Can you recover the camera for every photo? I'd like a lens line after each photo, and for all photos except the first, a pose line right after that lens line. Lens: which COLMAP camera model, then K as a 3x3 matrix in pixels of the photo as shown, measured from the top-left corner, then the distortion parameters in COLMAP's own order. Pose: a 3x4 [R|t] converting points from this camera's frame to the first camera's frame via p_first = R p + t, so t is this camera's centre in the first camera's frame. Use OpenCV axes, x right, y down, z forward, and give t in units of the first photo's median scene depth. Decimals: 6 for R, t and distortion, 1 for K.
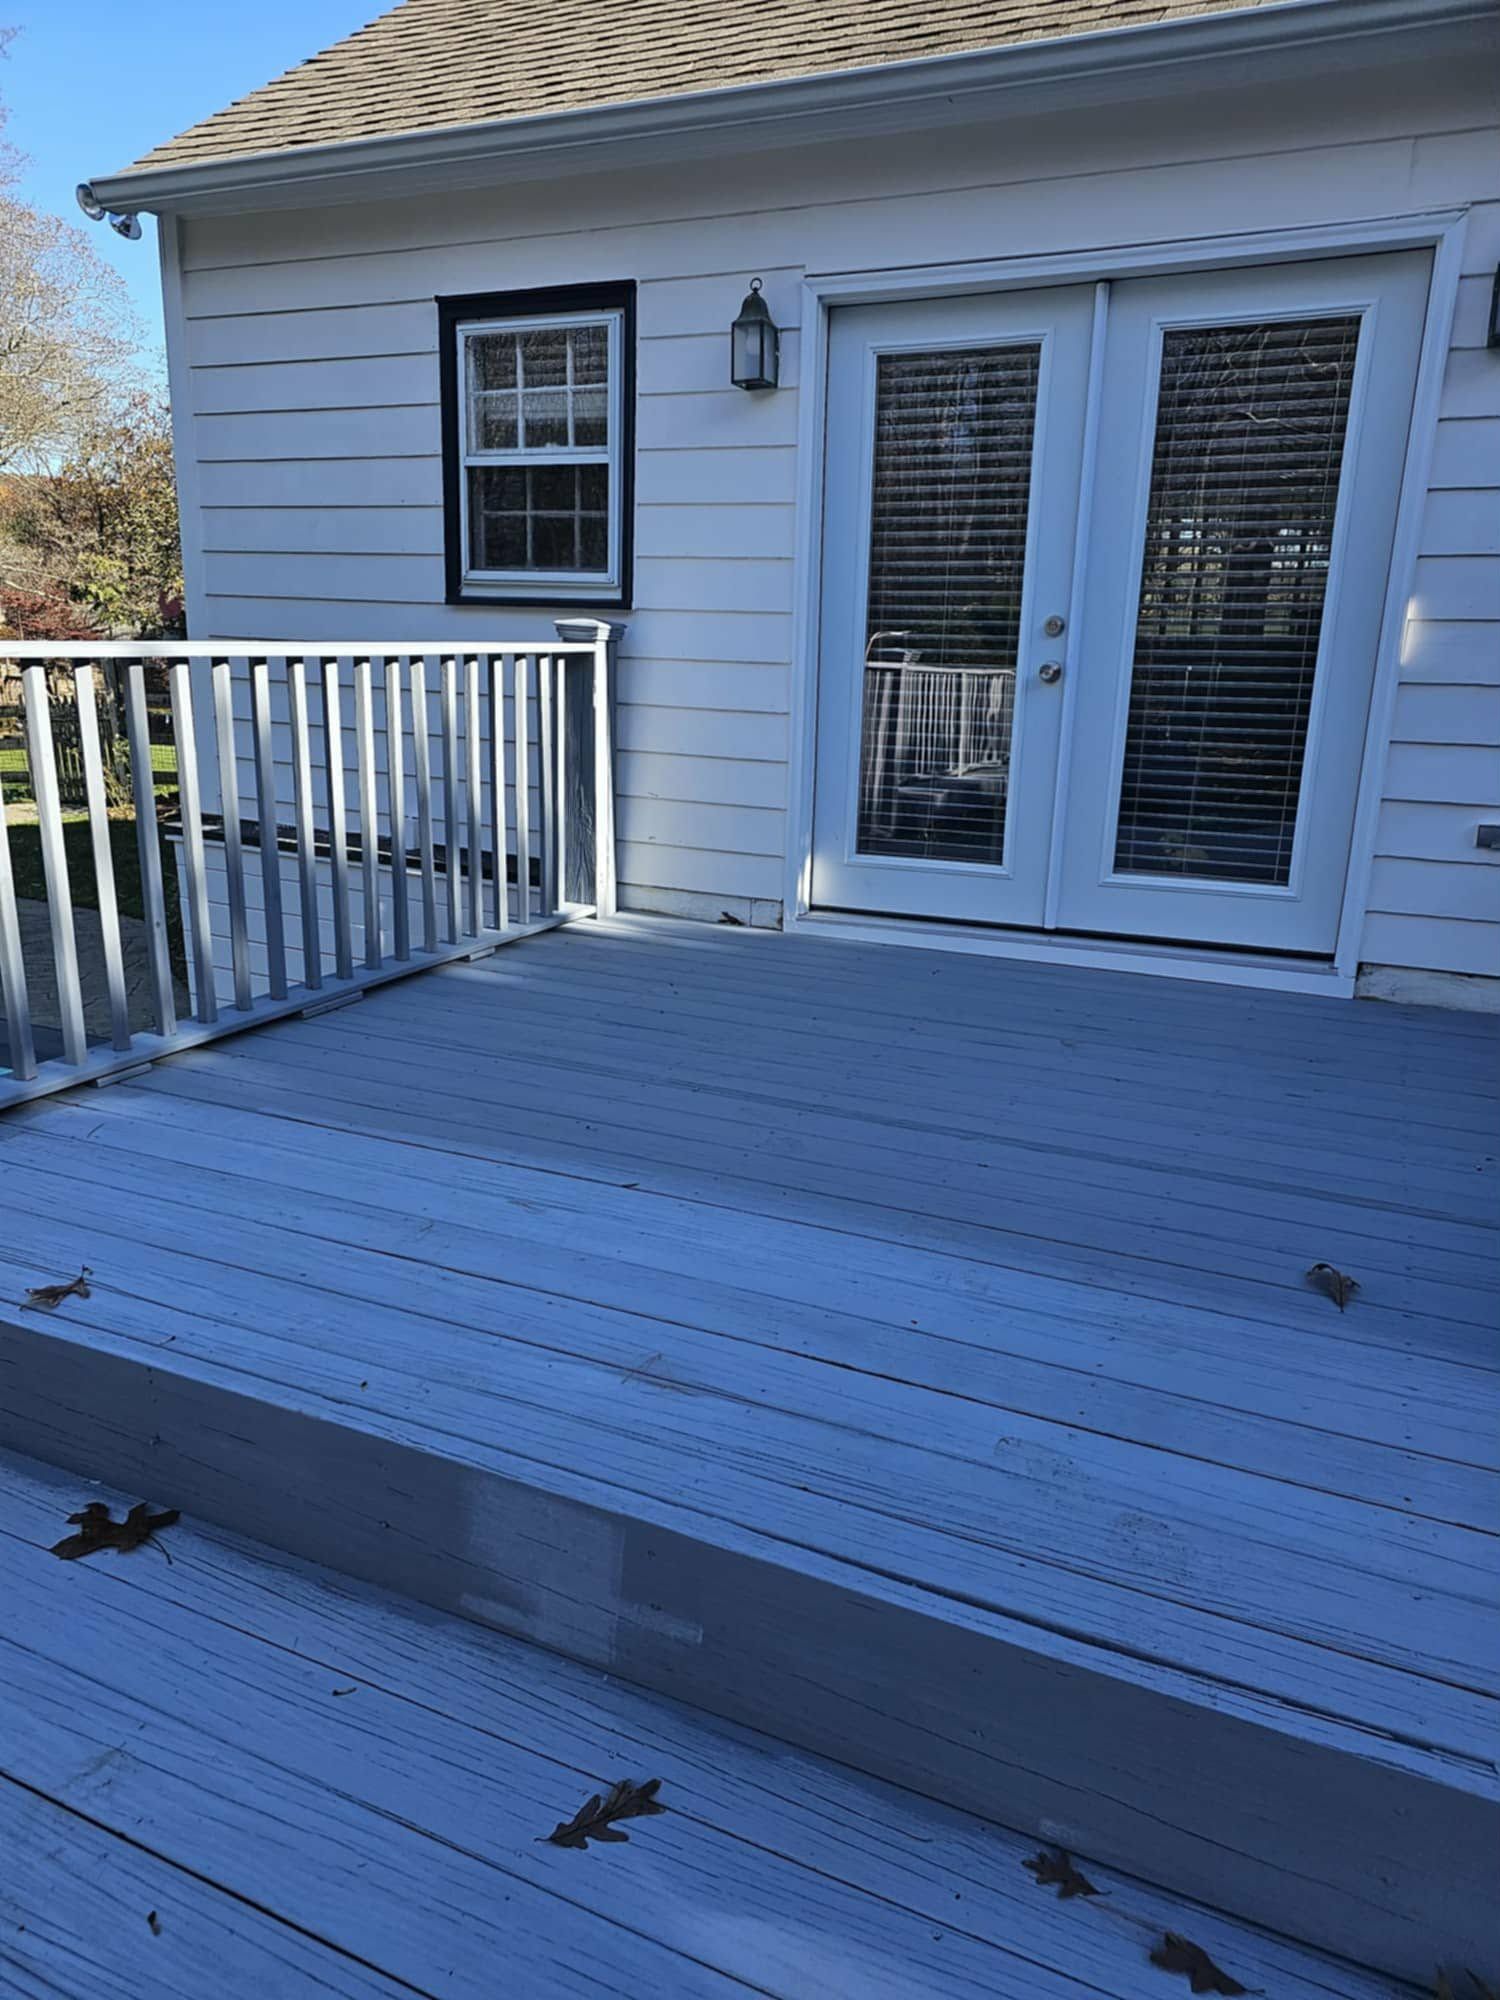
lens RADIAL K [[1325.1, 0, 765.2], [0, 1325.1, 993.7], [0, 0, 1]] dist [0.003467, 0.000225]
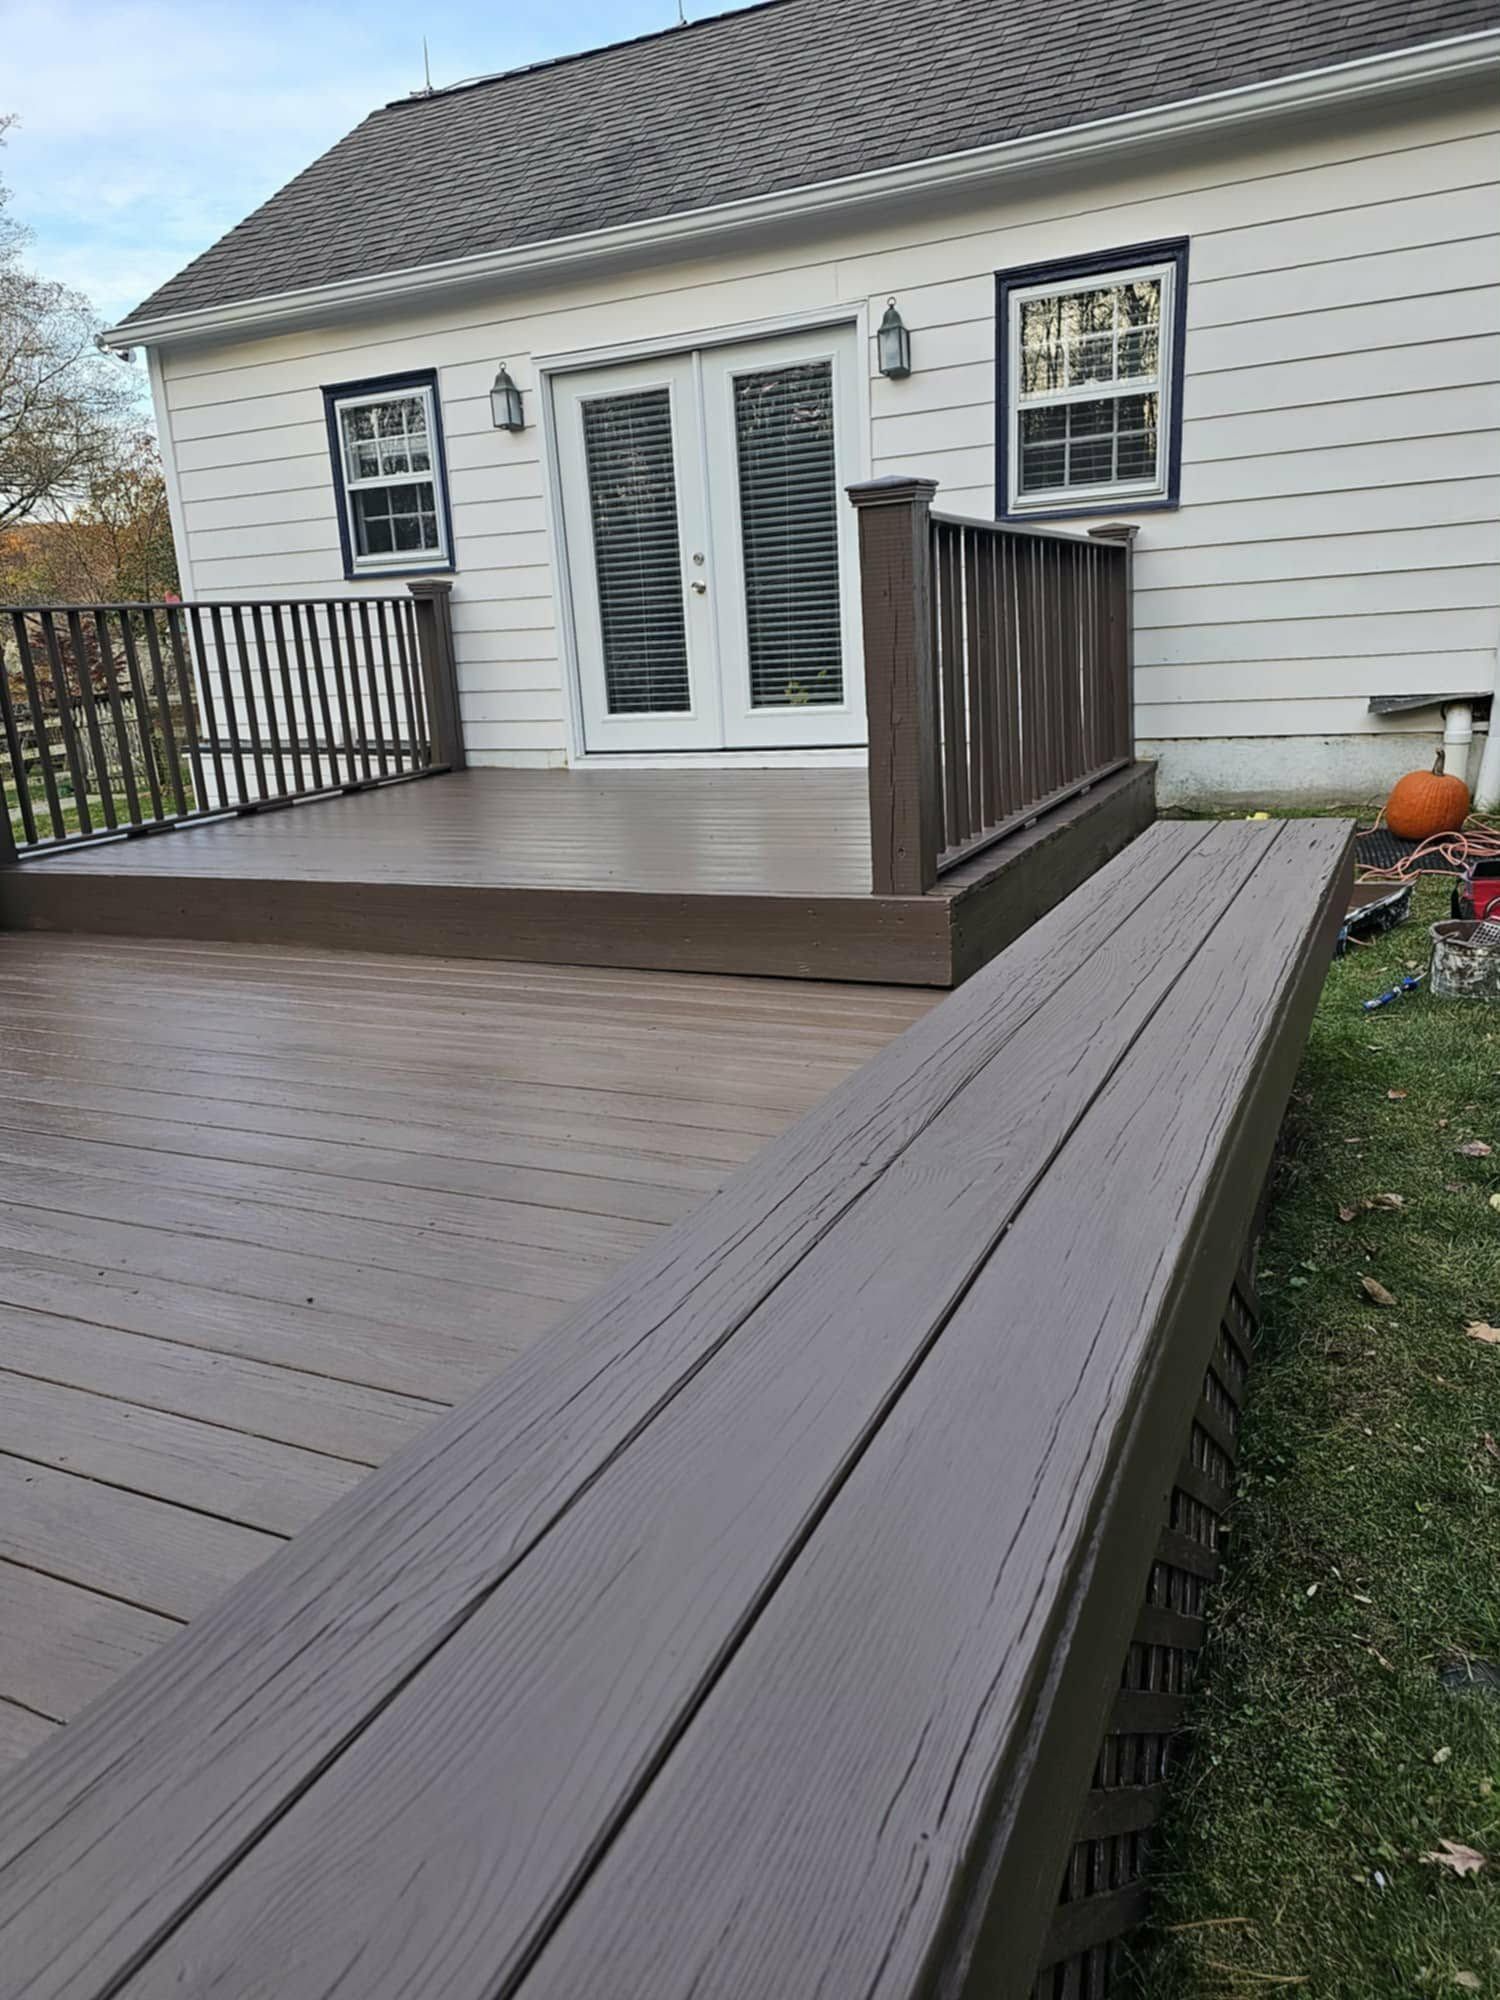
lens RADIAL K [[1325.1, 0, 743.5], [0, 1325.1, 998.4], [0, 0, 1]] dist [0.003467, 0.000225]
pose [[0.996619, -0.069483, -0.043843, 0.275041], [0.070003, 0.997492, 0.010437, 0.225089], [0.043008, -0.013471, 0.998984, -0.573352]]
